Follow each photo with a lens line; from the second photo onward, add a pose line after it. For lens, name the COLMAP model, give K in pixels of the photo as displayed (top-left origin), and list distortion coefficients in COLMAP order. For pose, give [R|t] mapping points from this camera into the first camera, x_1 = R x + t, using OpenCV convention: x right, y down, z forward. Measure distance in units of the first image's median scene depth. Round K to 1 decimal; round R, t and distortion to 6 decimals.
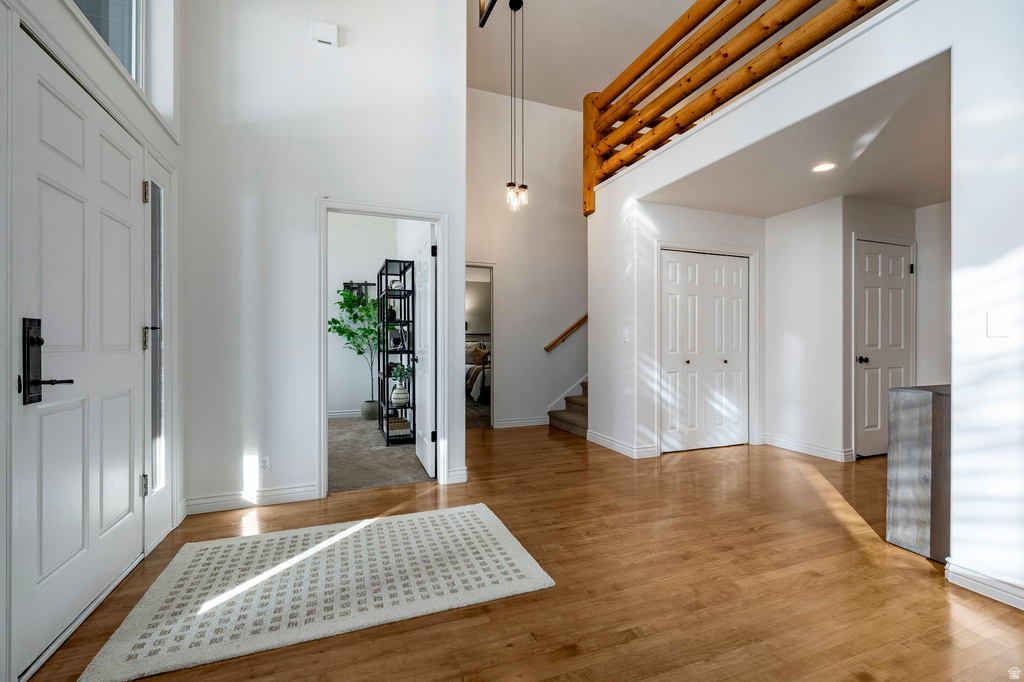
lens RADIAL K [[440.1, 0, 509.6], [0, 440.1, 332.3], [0, 0, 1]] dist [-0.001340, -0.000286]
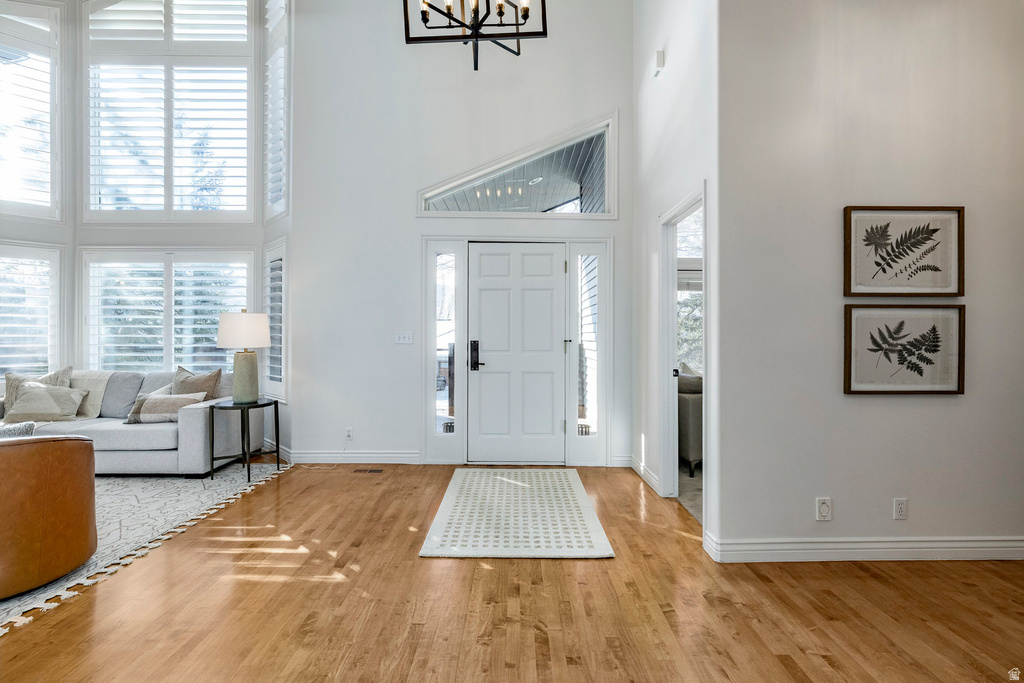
lens RADIAL K [[475.2, 0, 511.8], [0, 475.2, 345.5], [0, 0, 1]] dist [0.007141, 0.000636]
pose [[-0.372725, 0.021681, -0.927689, 1.043453], [0.030852, 0.999464, 0.010963, -0.017752], [0.927429, -0.024534, -0.373194, 1.485416]]
